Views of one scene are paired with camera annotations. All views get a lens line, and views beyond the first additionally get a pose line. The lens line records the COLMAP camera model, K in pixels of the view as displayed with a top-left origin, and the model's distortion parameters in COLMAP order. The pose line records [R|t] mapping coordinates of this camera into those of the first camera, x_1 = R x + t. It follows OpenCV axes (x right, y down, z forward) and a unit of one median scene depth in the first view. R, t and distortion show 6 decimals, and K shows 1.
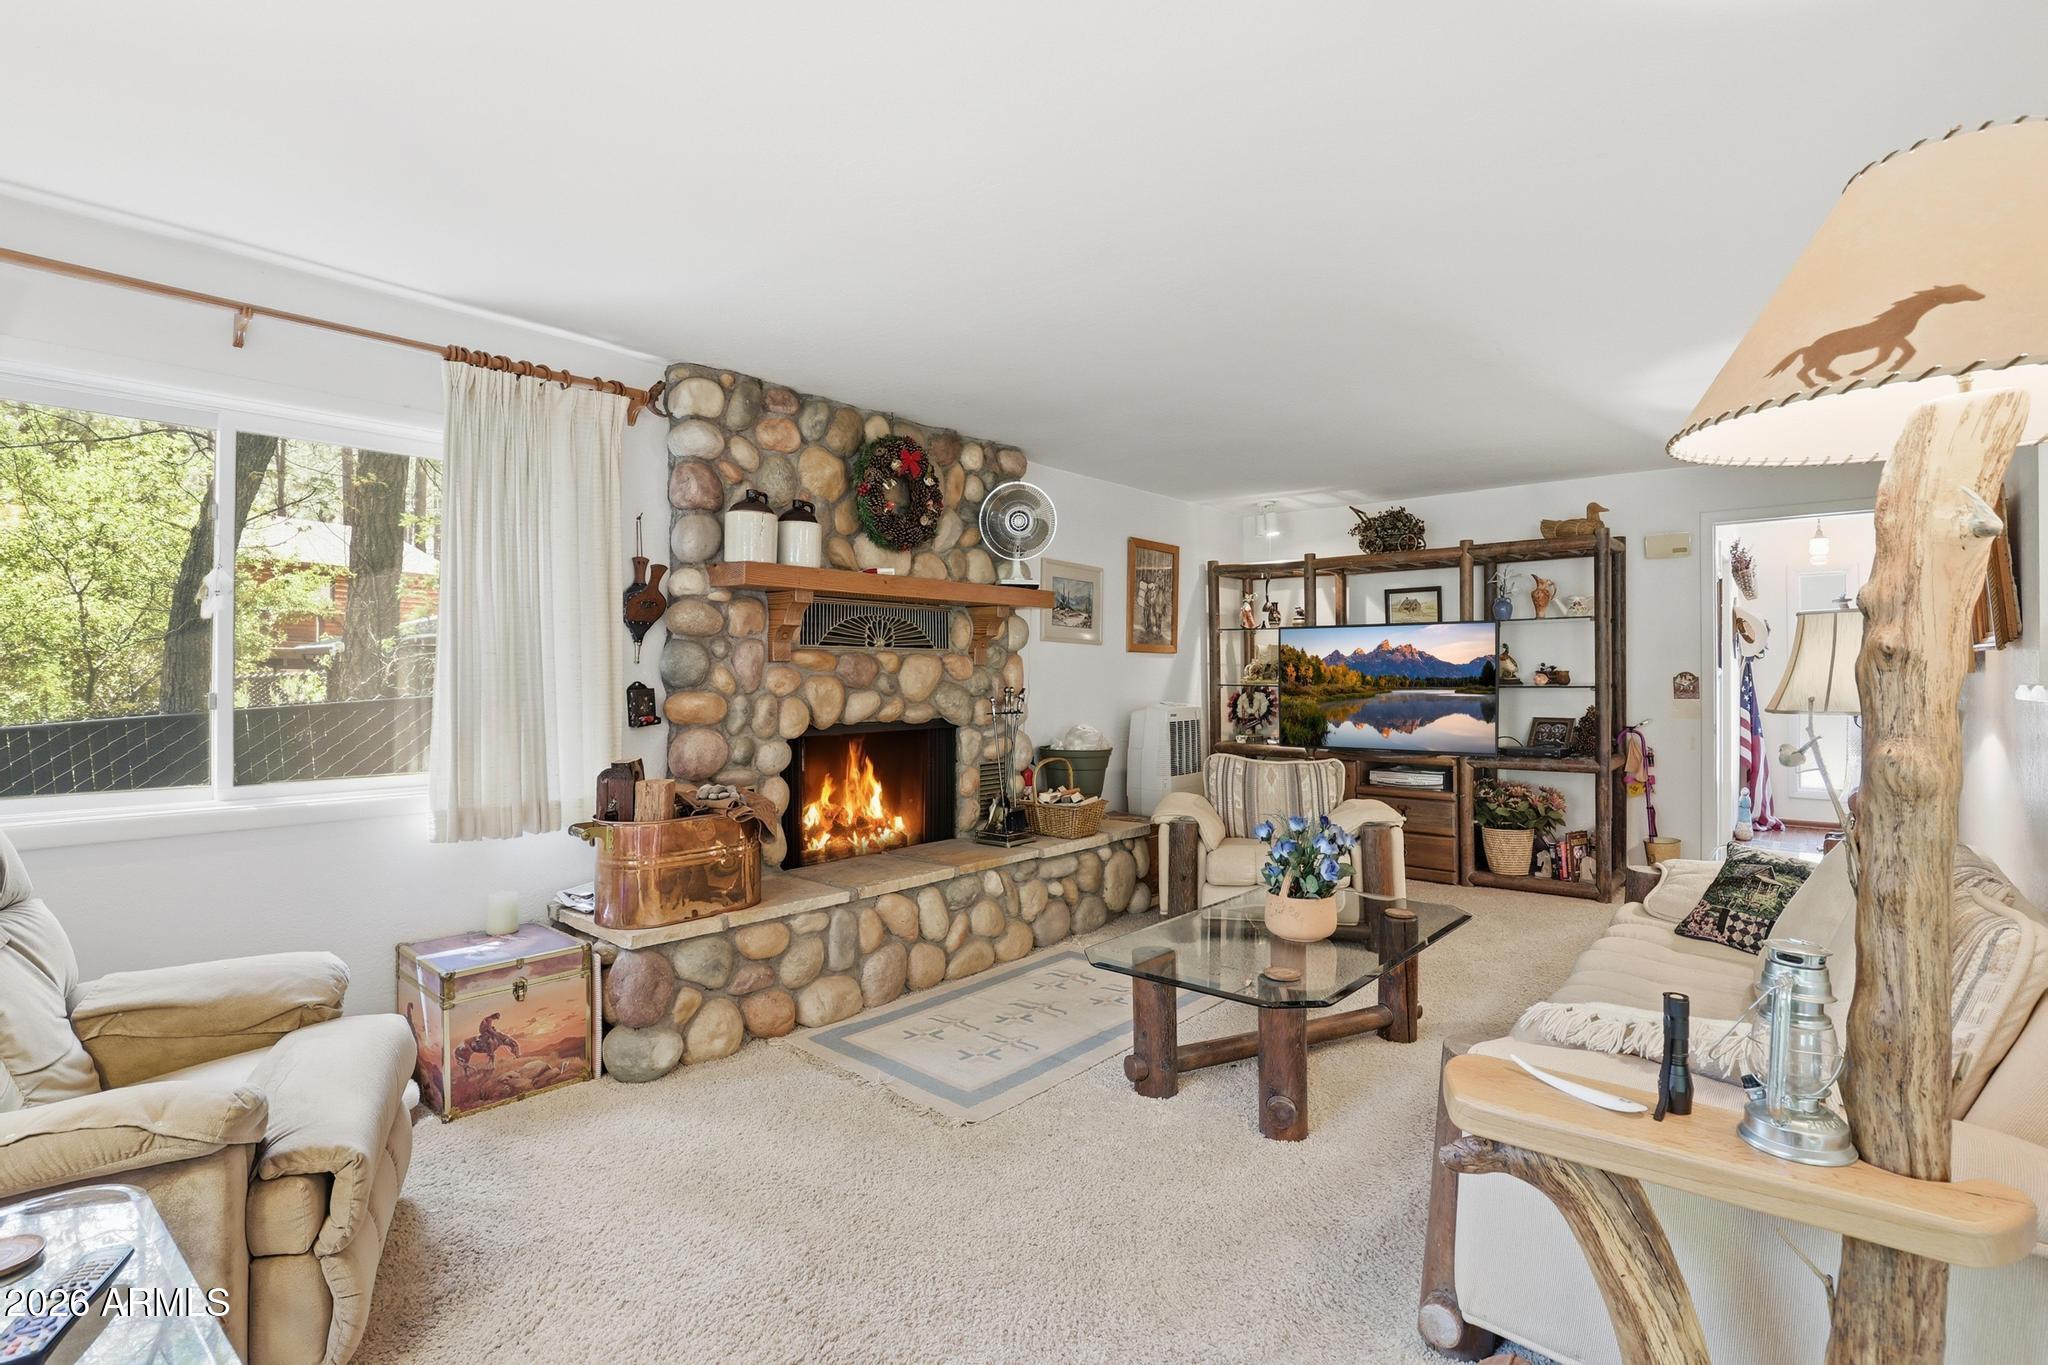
lens RADIAL K [[965.1, 0, 1024.0], [0, 965.1, 682.5], [0, 0, 1]] dist [-0.020715, 0.001191]
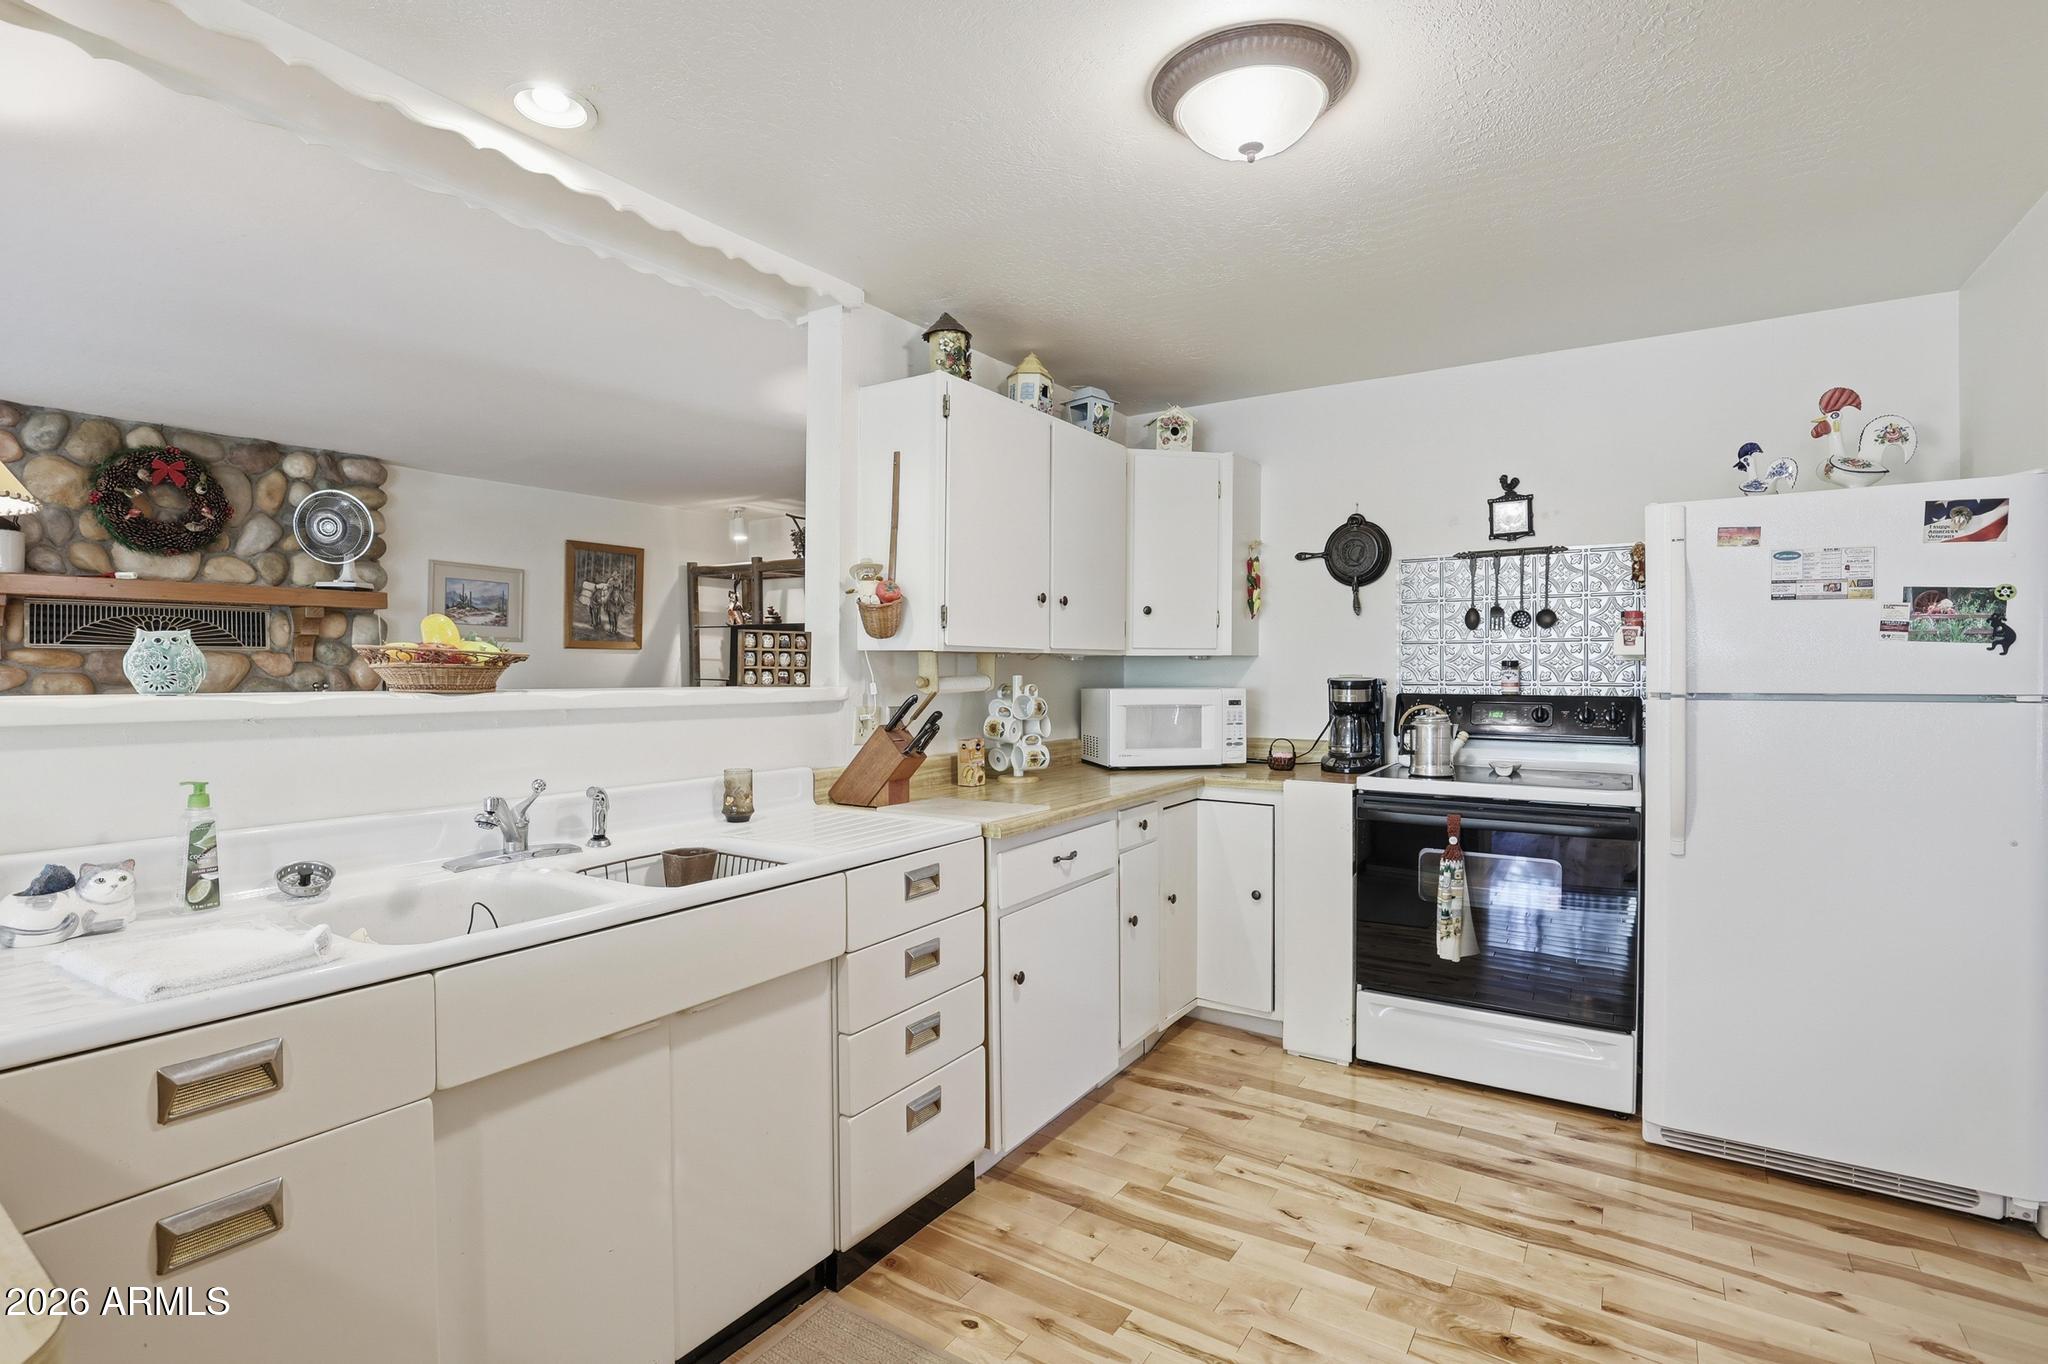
lens RADIAL K [[938.2, 0, 1024.0], [0, 938.2, 682.0], [0, 0, 1]] dist [-0.024774, -0.000182]
pose [[0.993061, -0.002387, 0.117573, 0.668754], [0.001138, 0.999942, 0.010686, -0.006591], [-0.117592, -0.010478, 0.993007, -0.109140]]
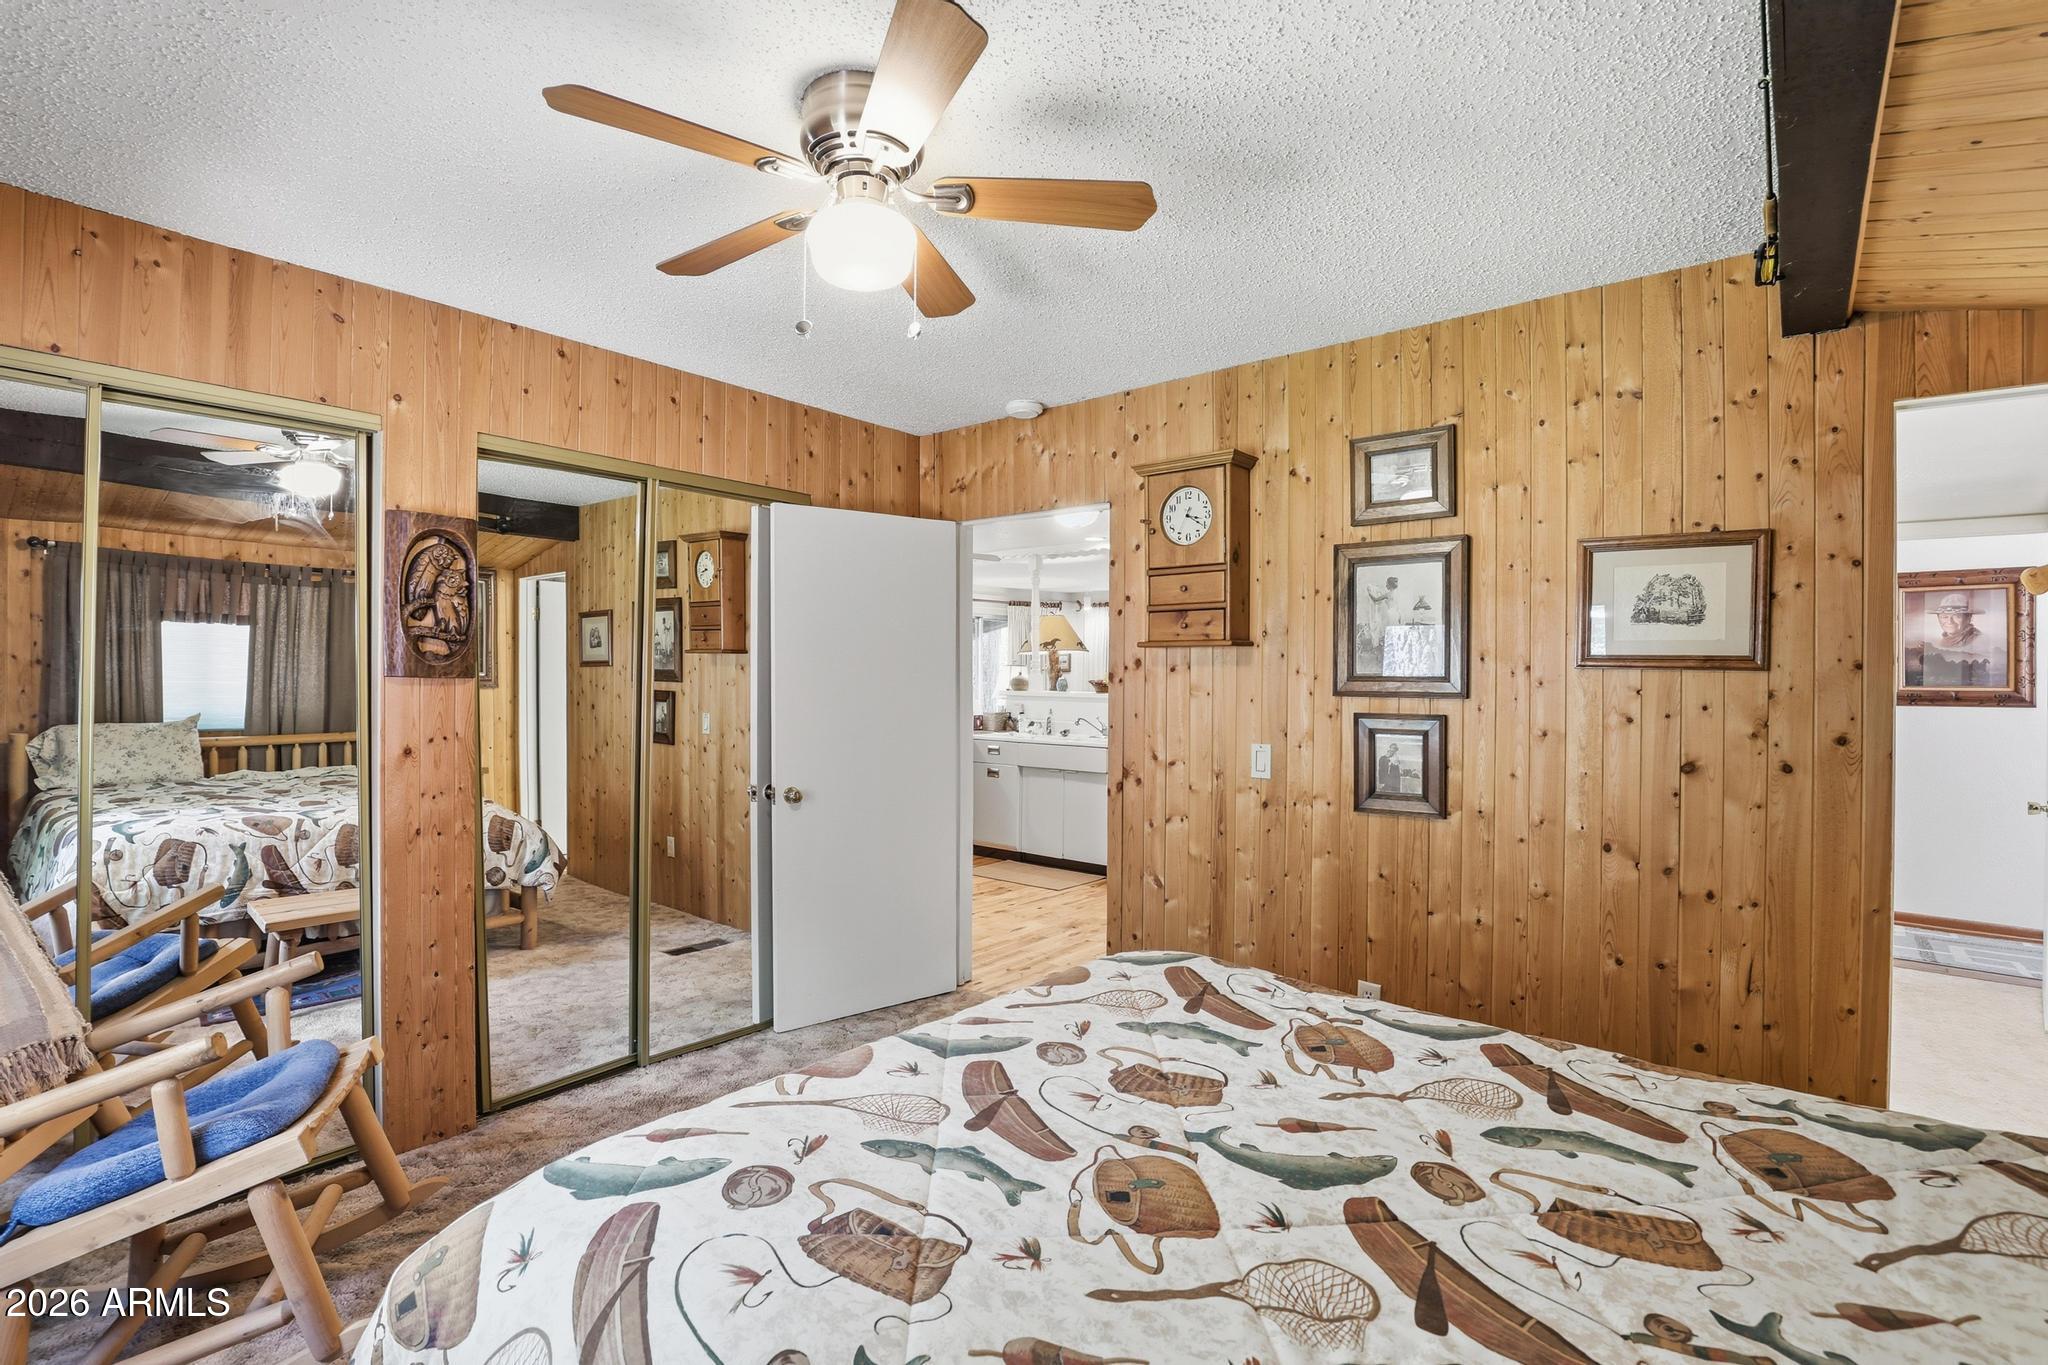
lens RADIAL K [[965.1, 0, 1024.0], [0, 965.1, 682.5], [0, 0, 1]] dist [-0.020715, 0.001191]
pose [[0.024723, 0.003406, -0.999689, 2.097987], [-0.013665, 0.999902, 0.003069, -0.018823], [0.999601, 0.013585, 0.024767, 0.159214]]
